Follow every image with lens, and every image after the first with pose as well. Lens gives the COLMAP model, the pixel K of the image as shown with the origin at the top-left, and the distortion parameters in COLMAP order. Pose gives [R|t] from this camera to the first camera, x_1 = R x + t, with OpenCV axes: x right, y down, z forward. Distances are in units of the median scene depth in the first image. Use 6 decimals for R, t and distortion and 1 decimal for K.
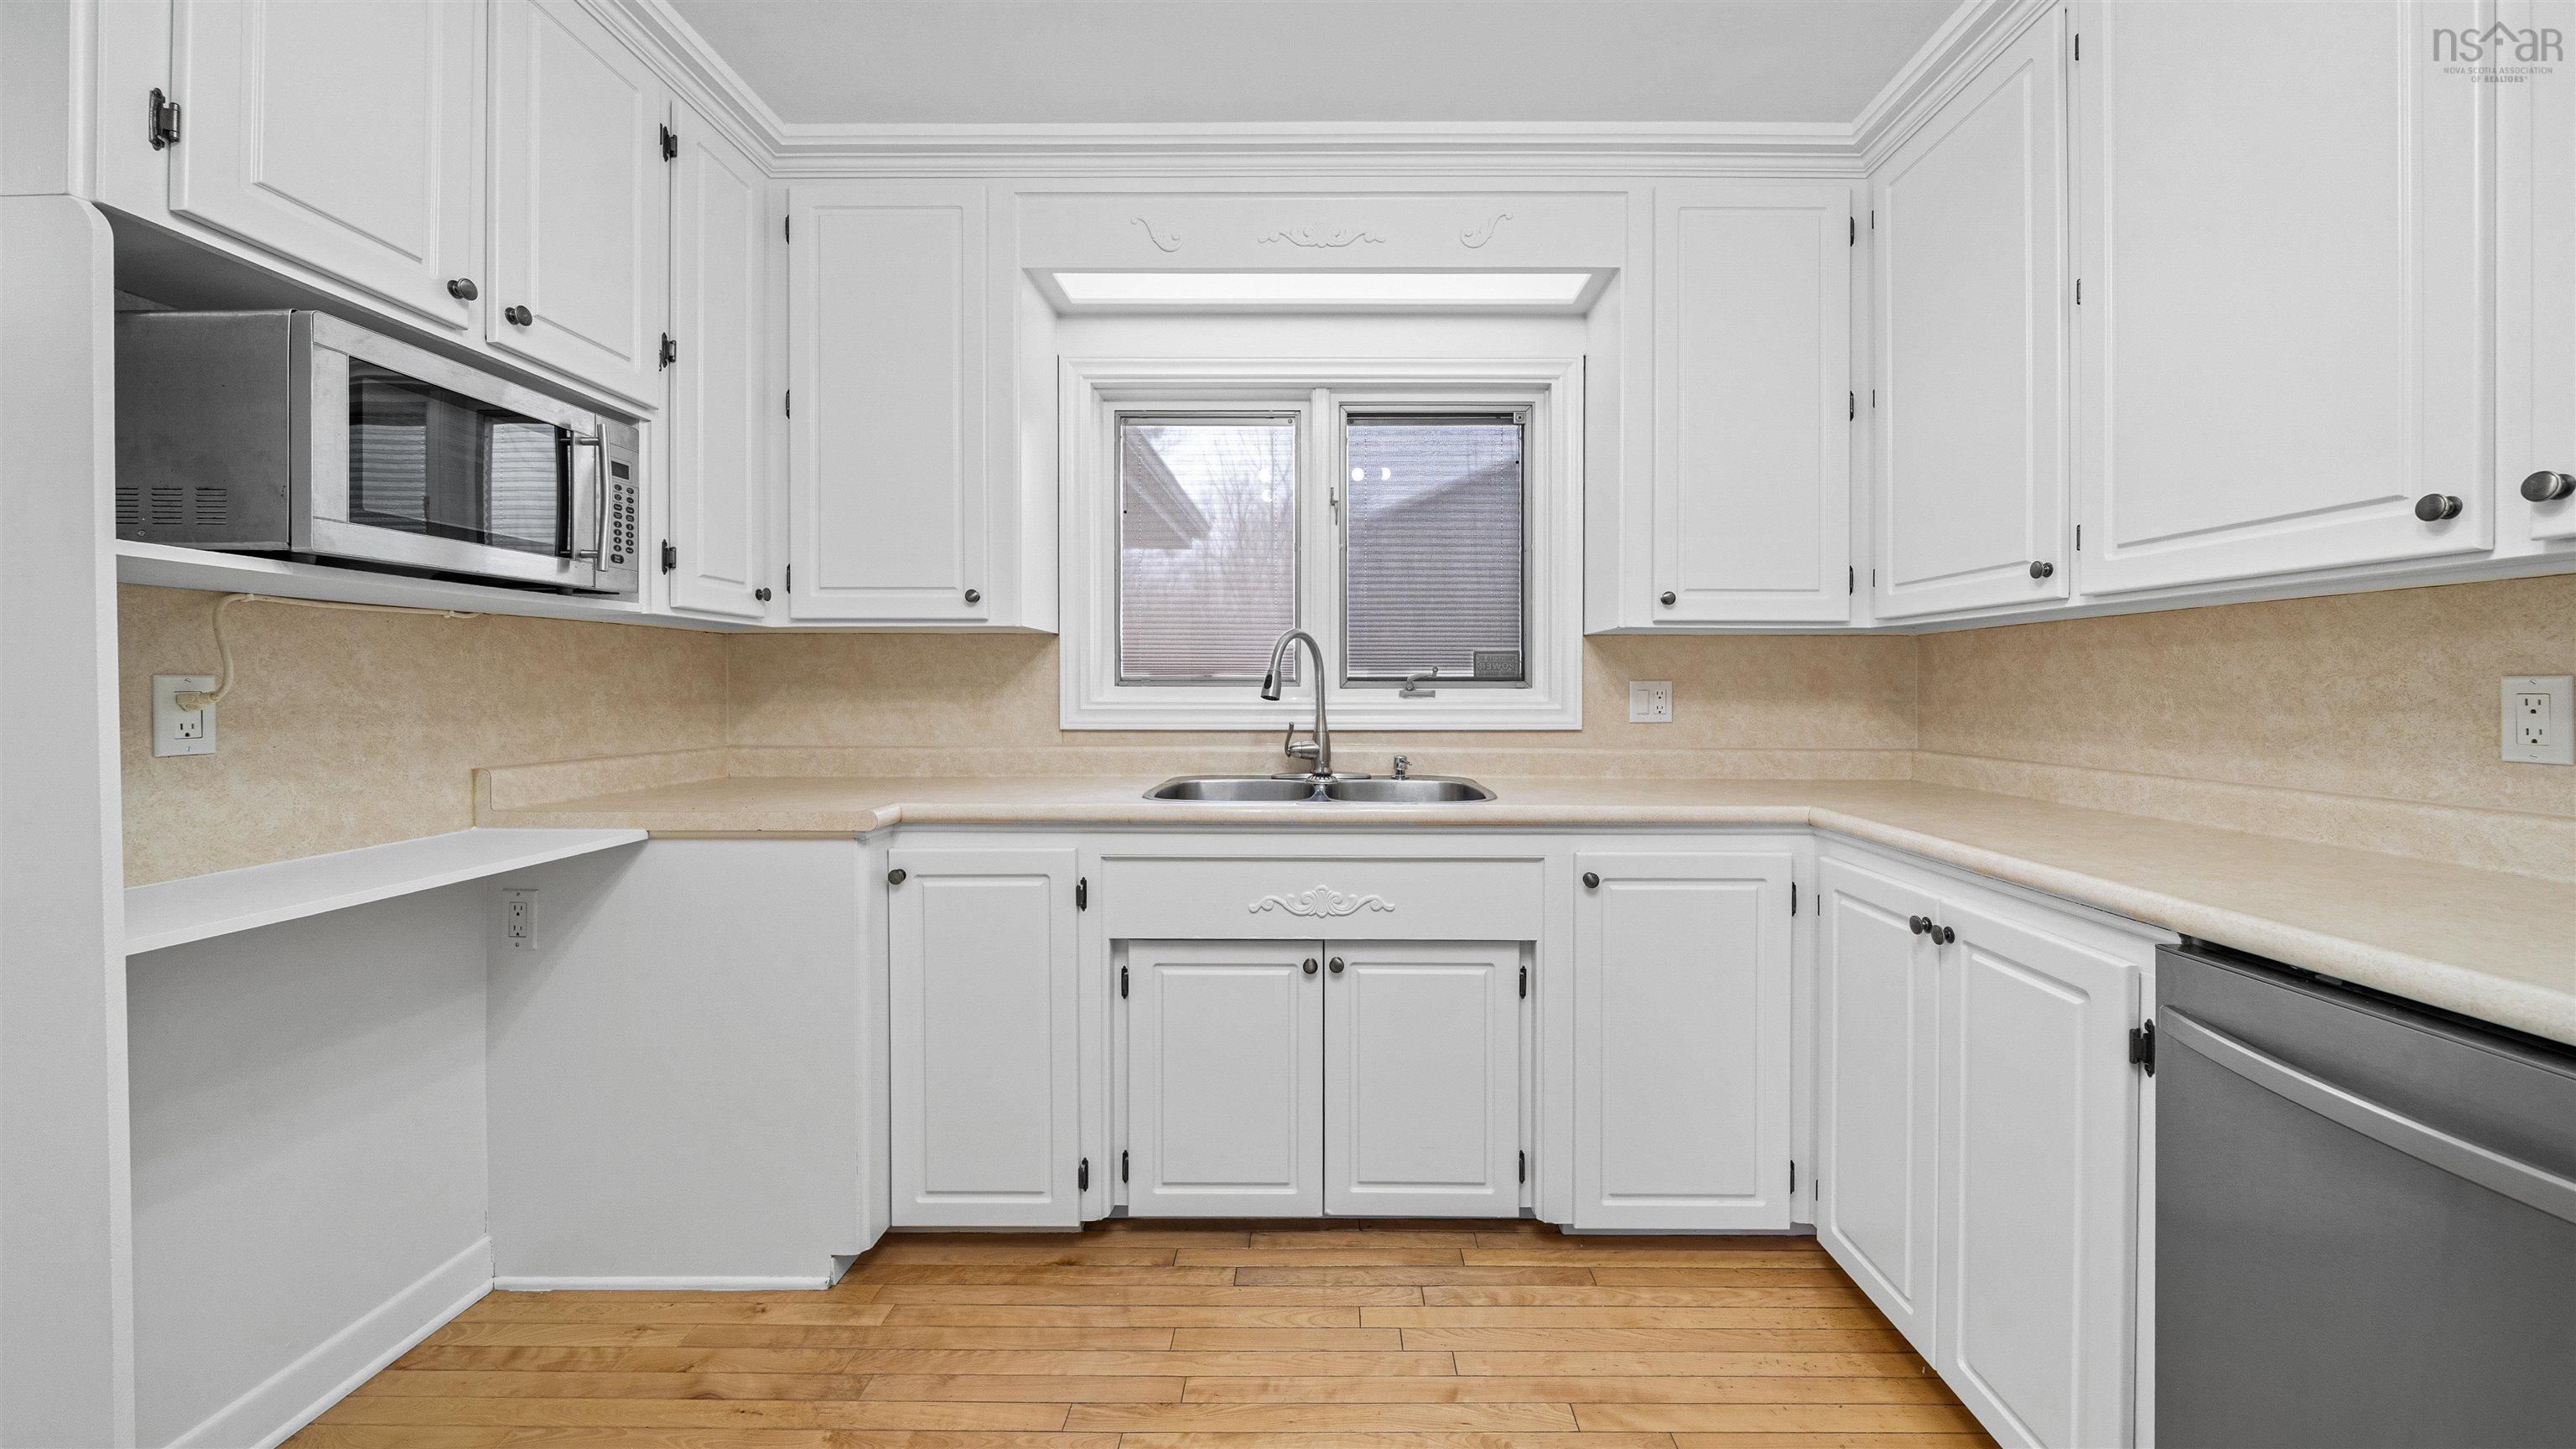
lens RADIAL K [[895.2, 0, 1315.2], [0, 895.2, 689.0], [0, 0, 1]] dist [-0.008143, 0.000193]
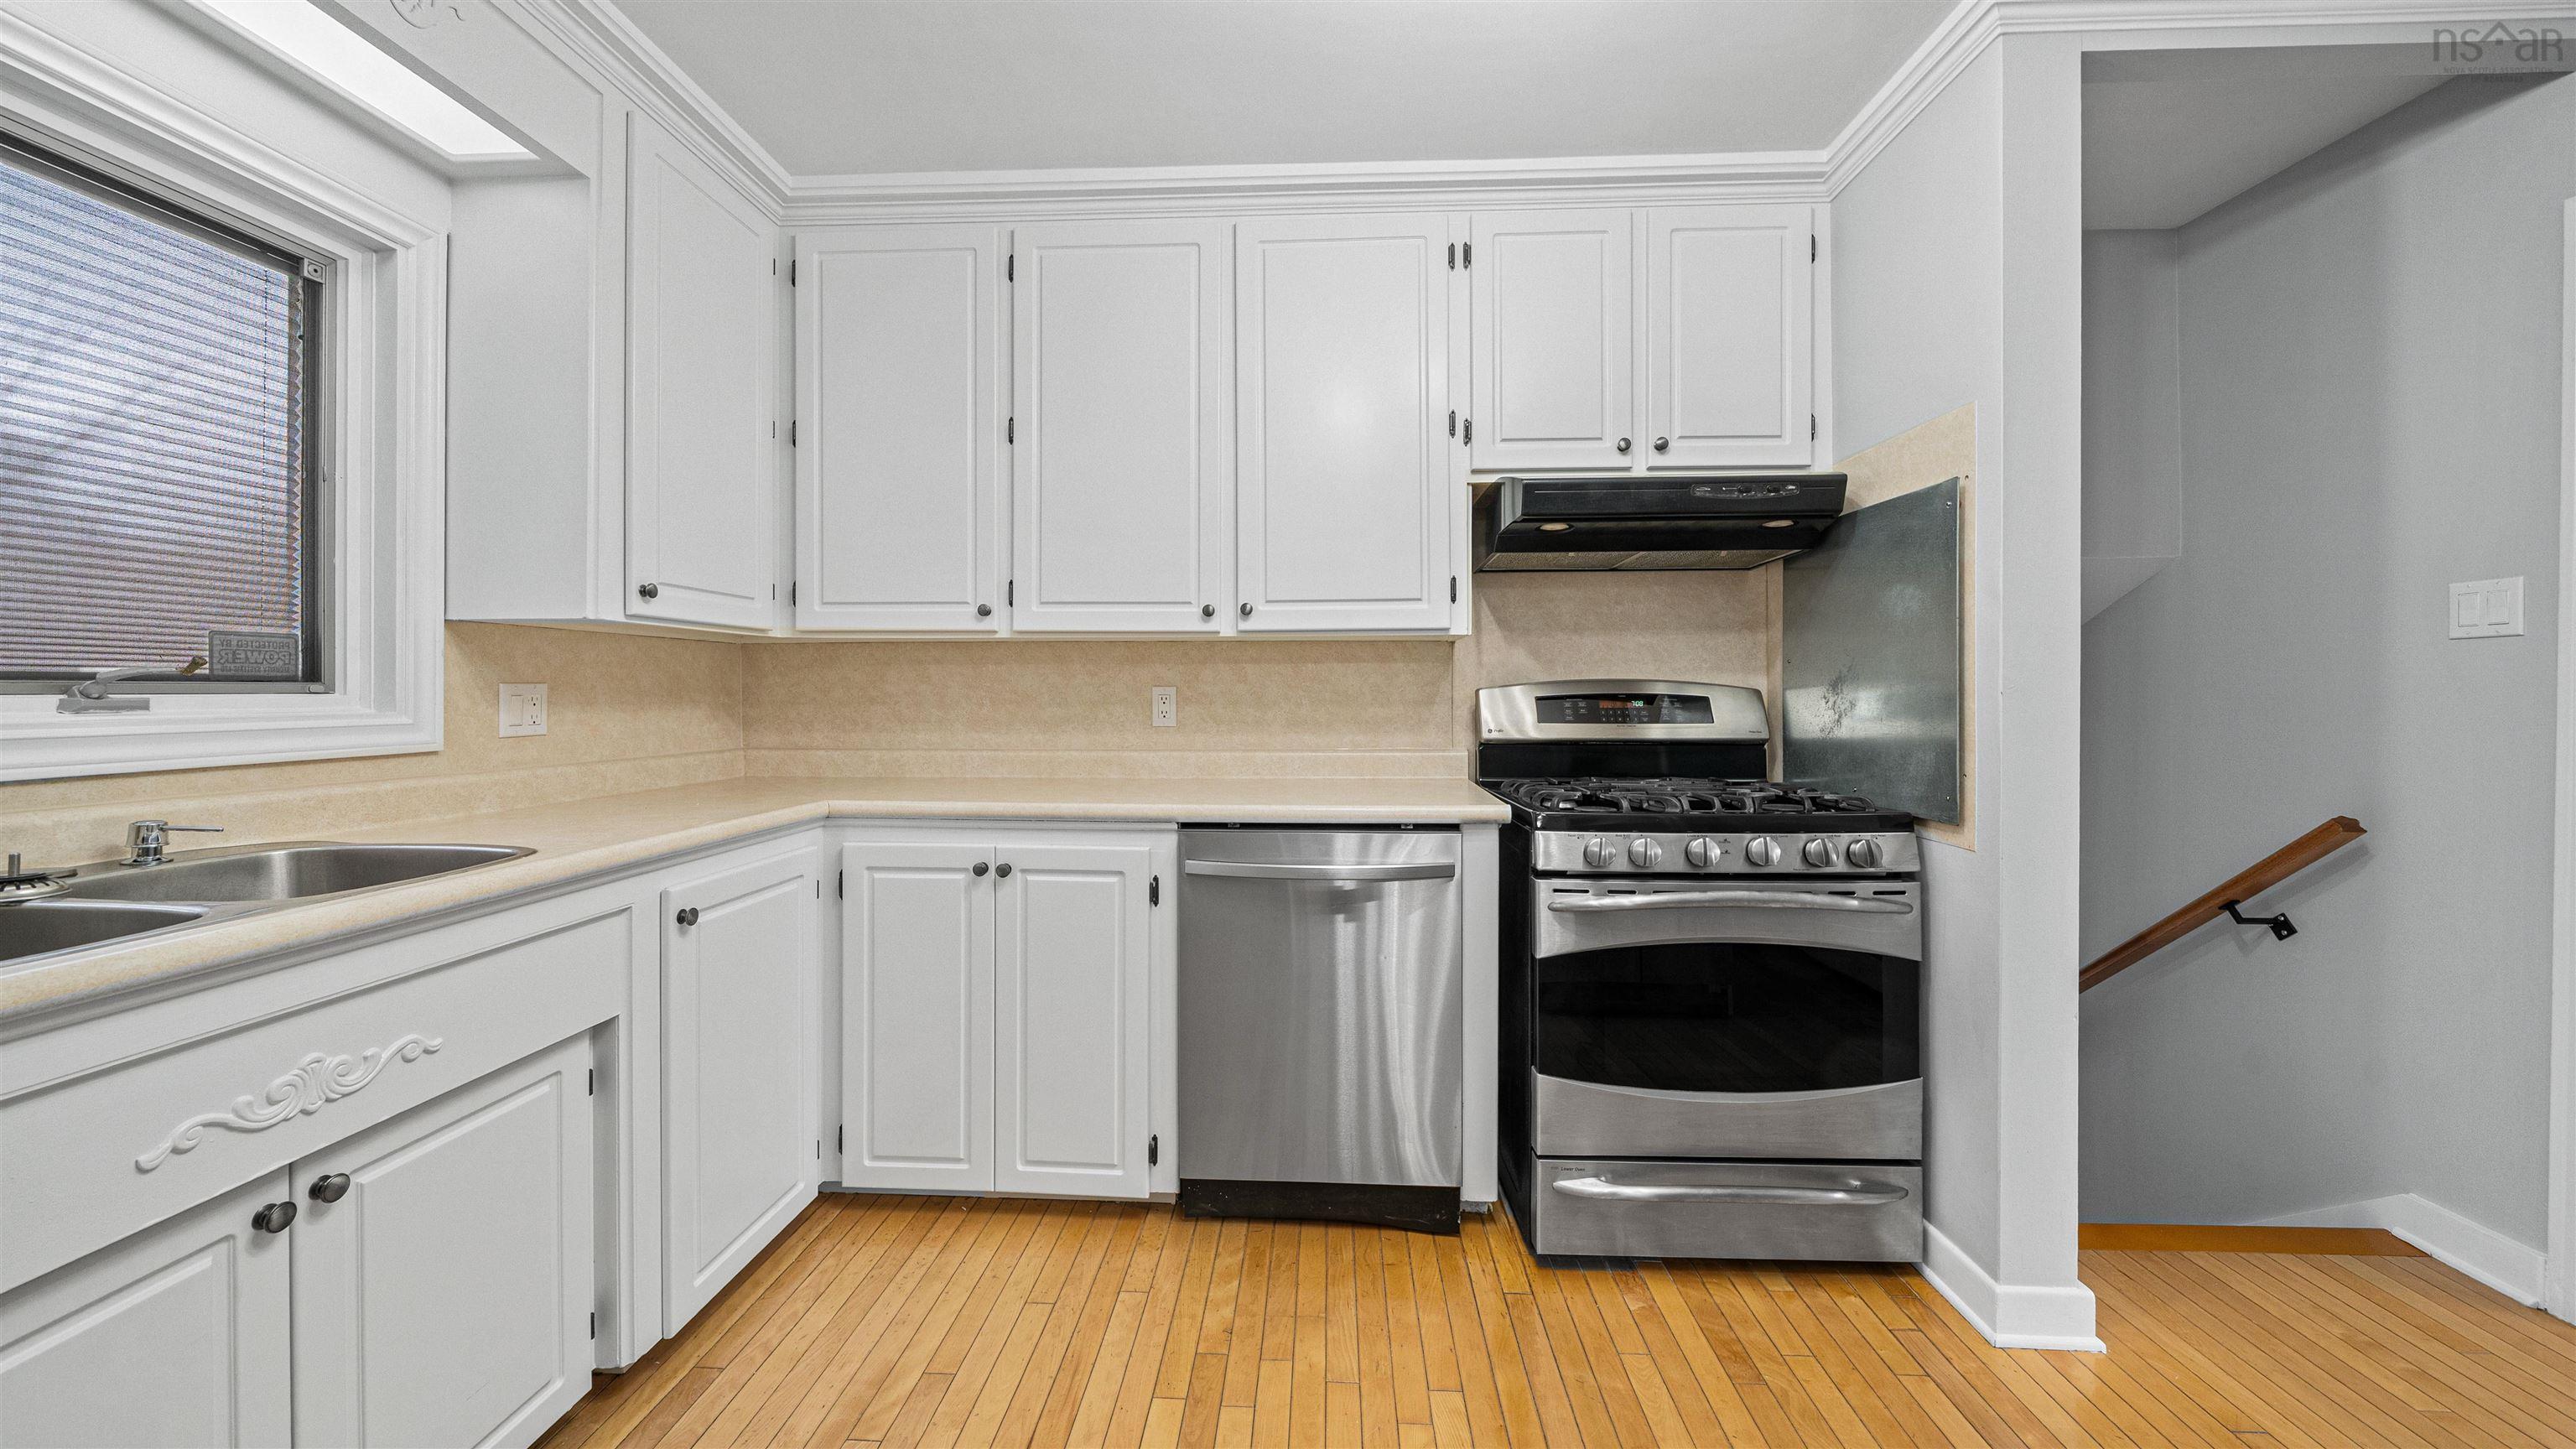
lens RADIAL K [[895.2, 0, 1285.1], [0, 895.2, 690.5], [0, 0, 1]] dist [-0.008143, 0.000193]
pose [[0.047299, -0.000415, 0.998881, -0.499749], [0.000974, 0.999999, 0.000370, -0.003497], [-0.998880, 0.000956, 0.047300, 0.371543]]
